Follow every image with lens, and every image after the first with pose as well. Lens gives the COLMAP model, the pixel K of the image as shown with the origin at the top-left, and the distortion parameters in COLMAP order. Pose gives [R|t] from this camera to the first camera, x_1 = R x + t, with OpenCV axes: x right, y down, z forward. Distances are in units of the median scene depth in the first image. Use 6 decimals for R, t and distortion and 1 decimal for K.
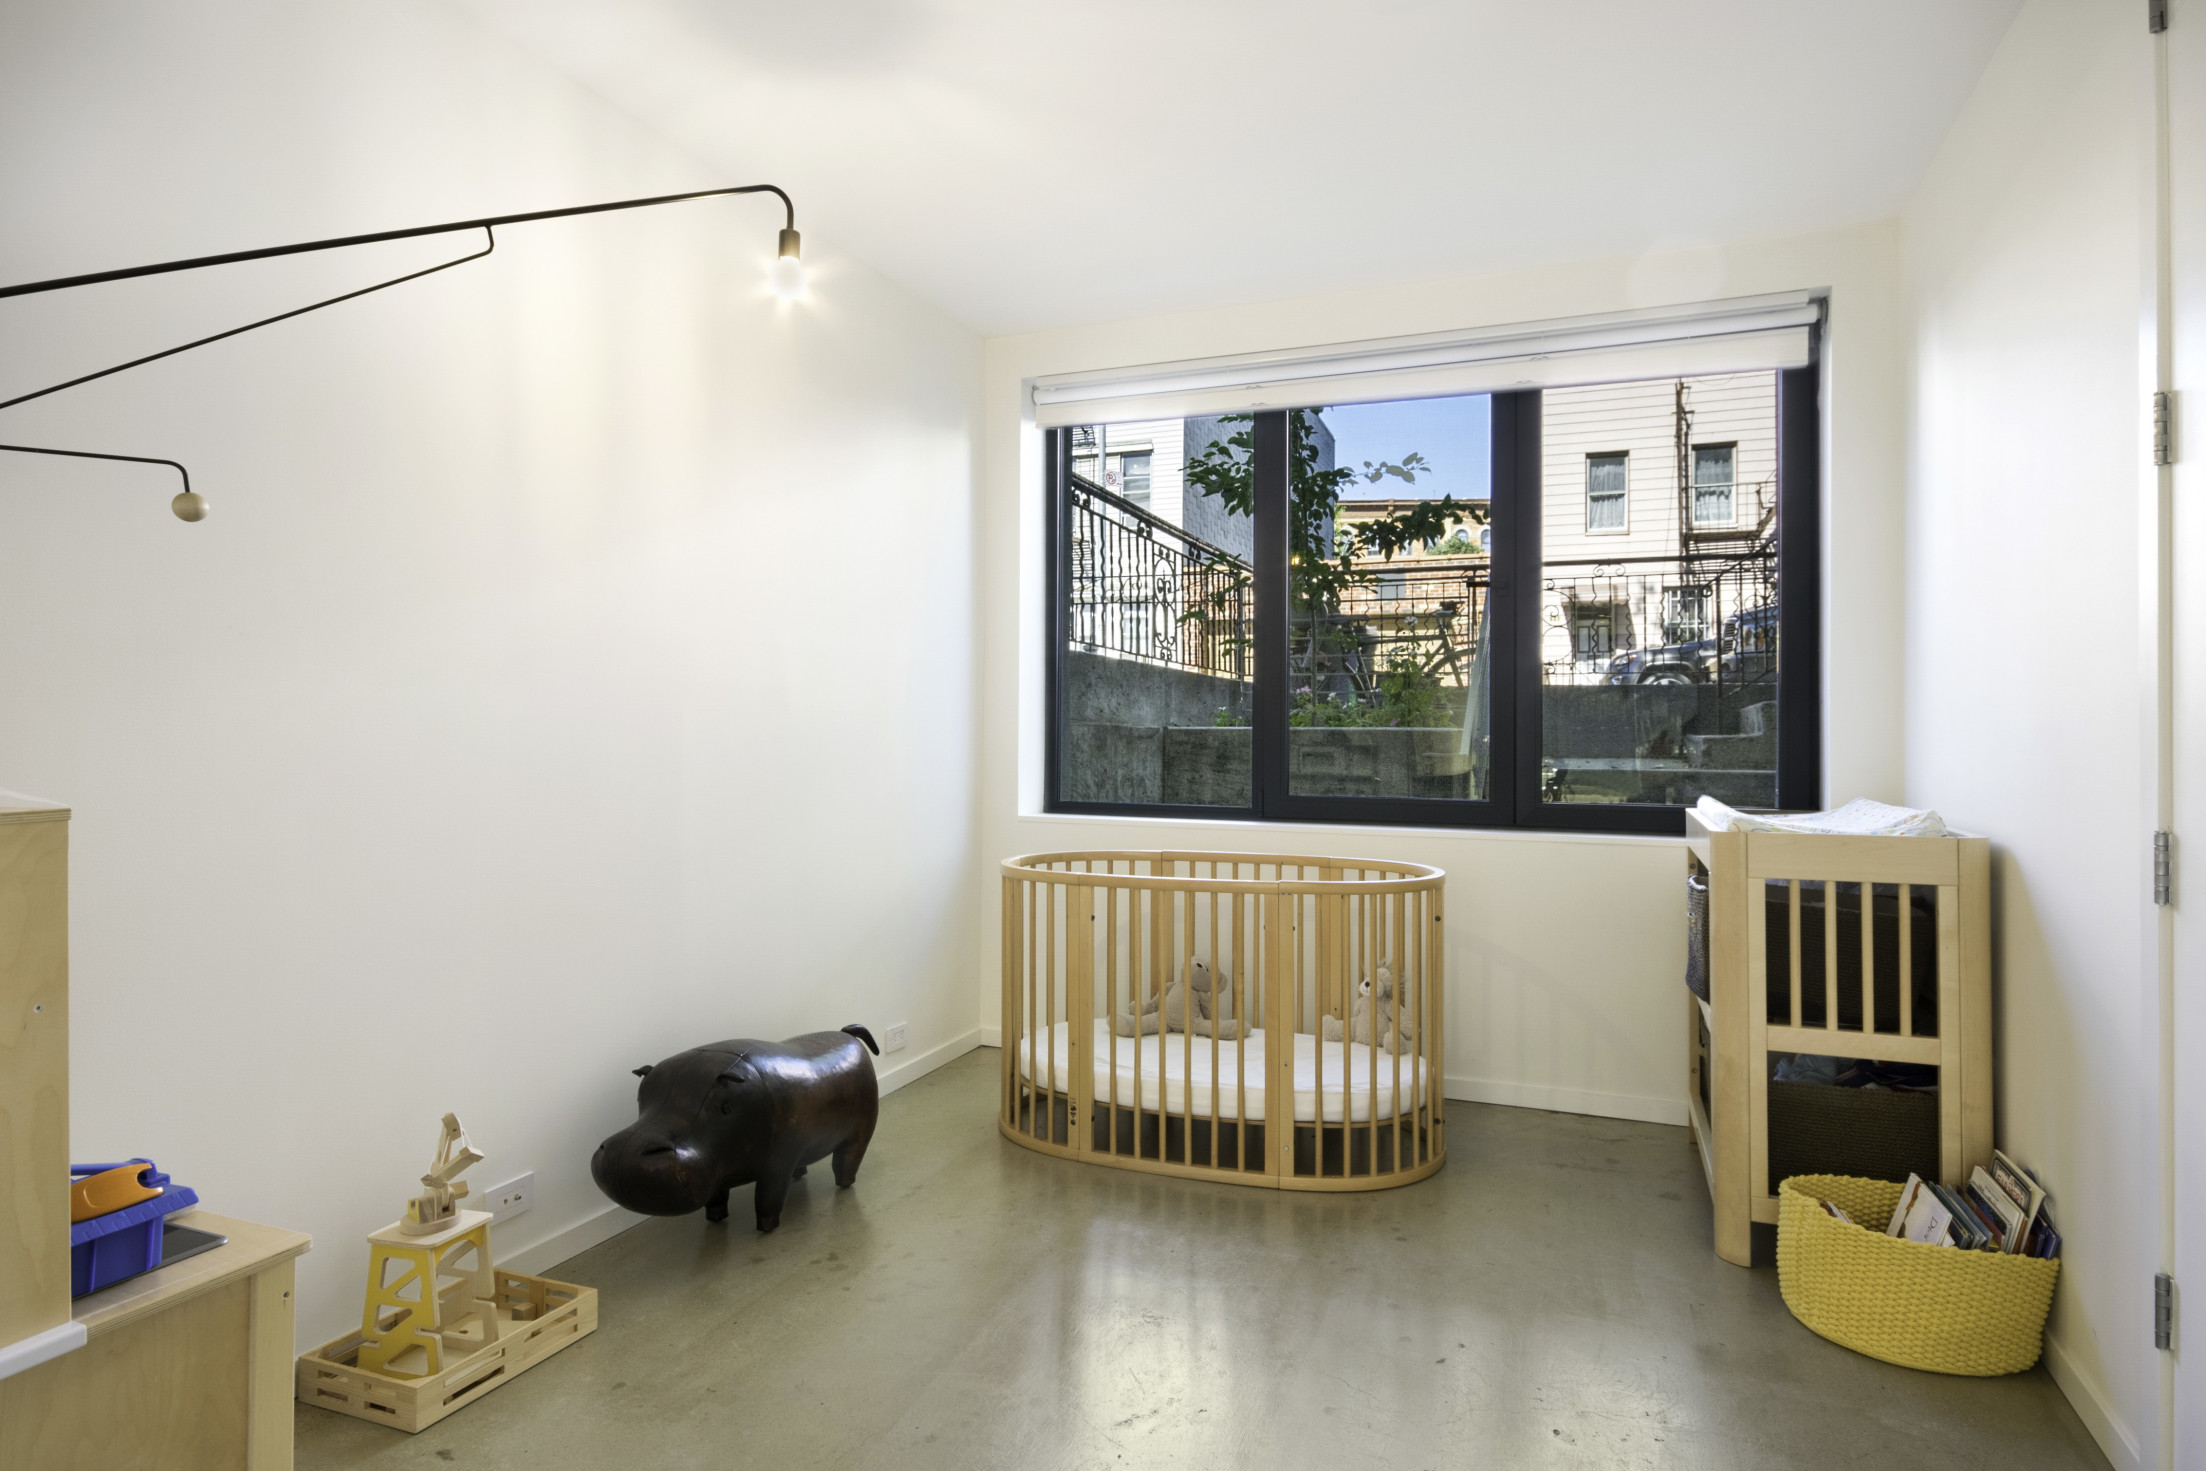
lens RADIAL K [[1240.8, 0, 1103.0], [0, 1240.8, 735.5], [0, 0, 1]] dist [-0.000895, -0.000103]
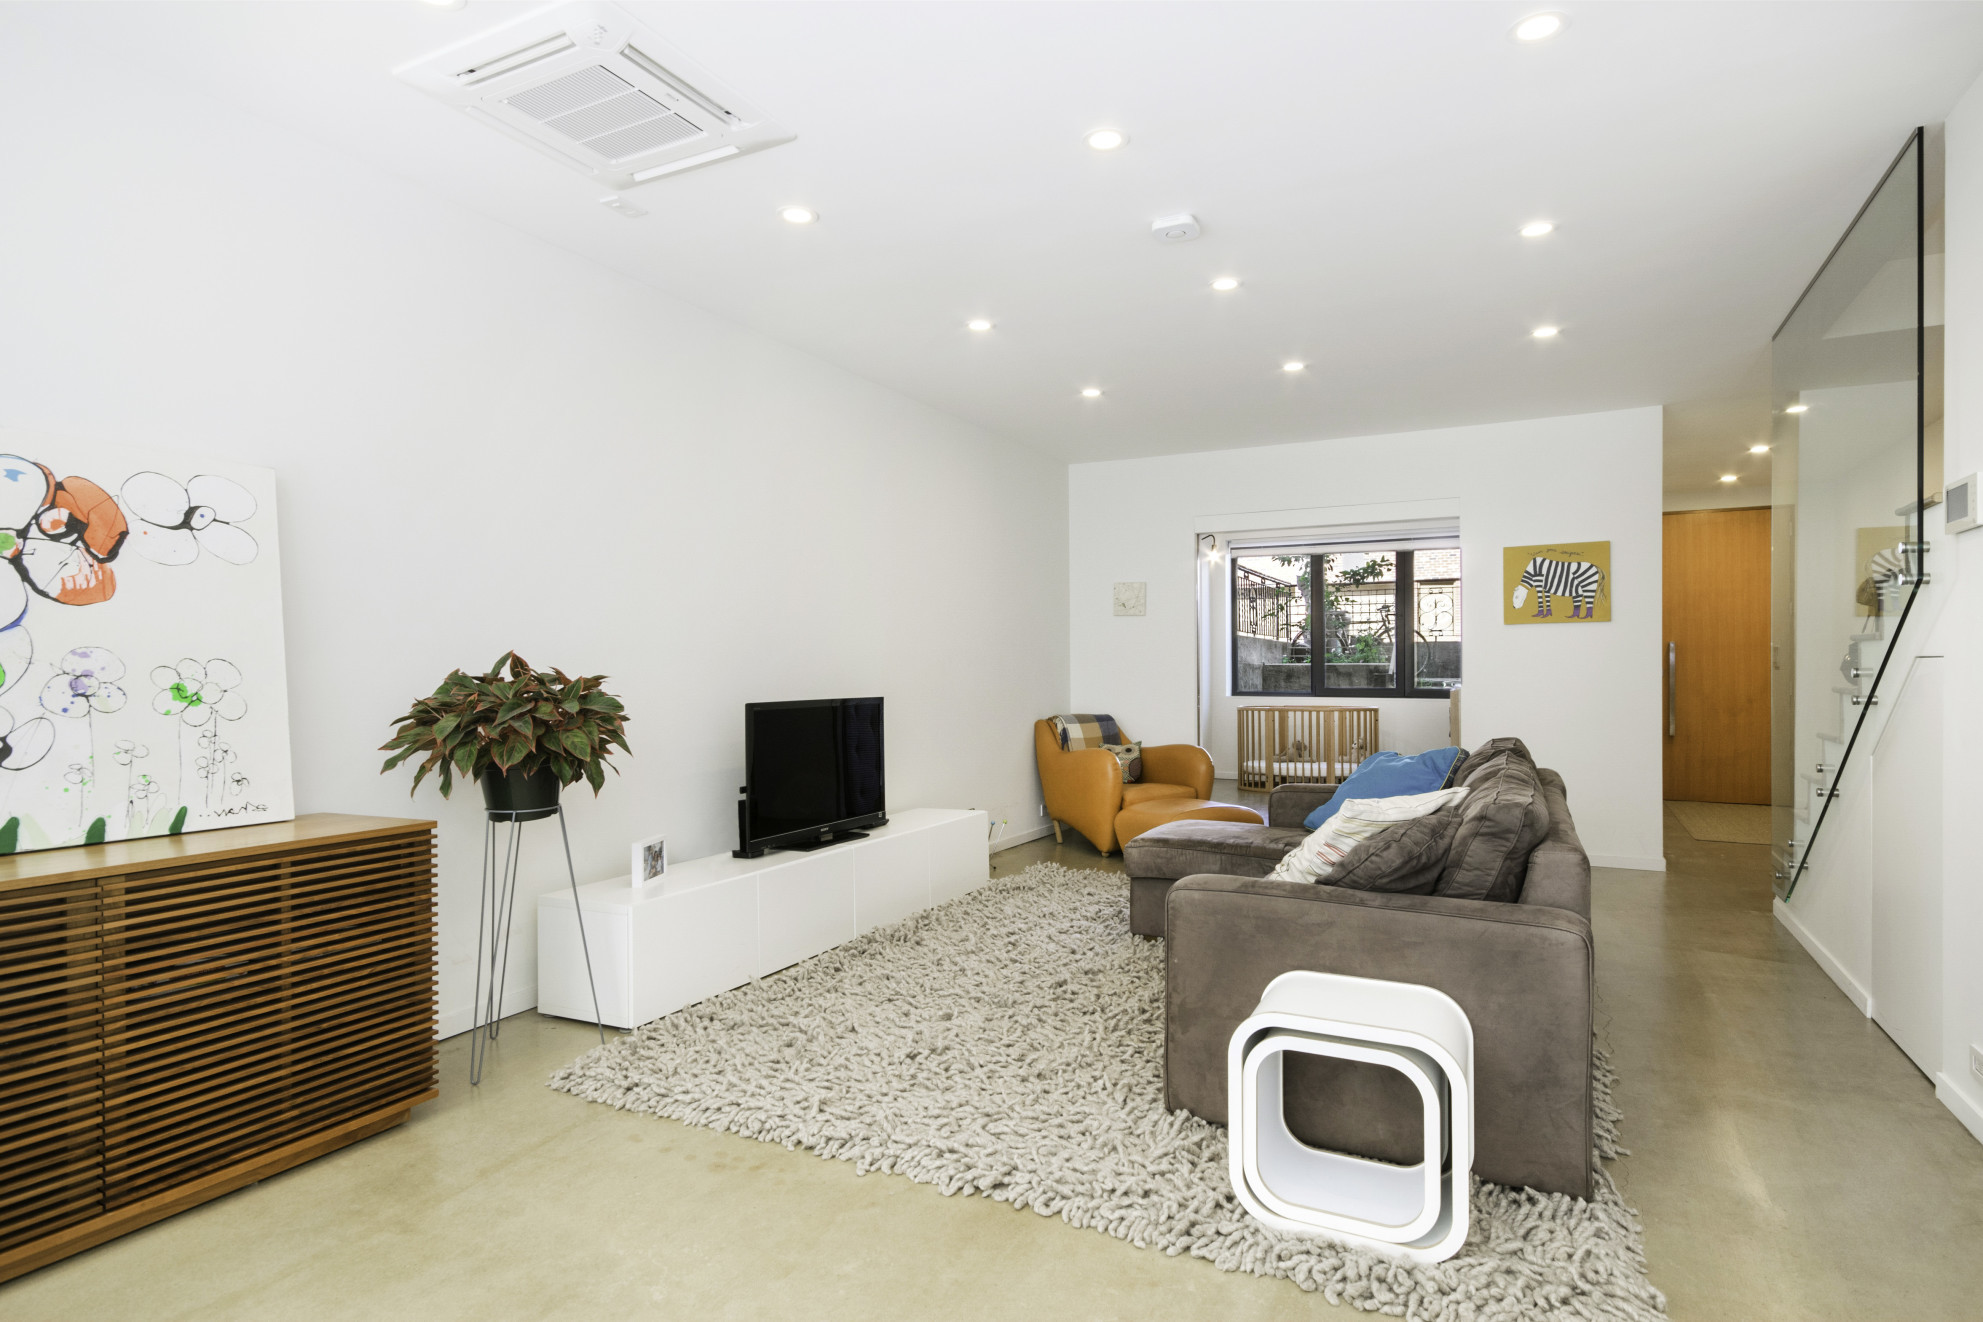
lens RADIAL K [[1067.5, 0, 991.5], [0, 1067.5, 661.0], [0, 0, 1]] dist [0.000524, 0.000026]
pose [[0.995171, -0.009012, -0.097738, -0.304991], [0.008506, 0.999948, -0.005591, -0.006224], [0.097783, 0.004733, 0.995197, -1.245778]]
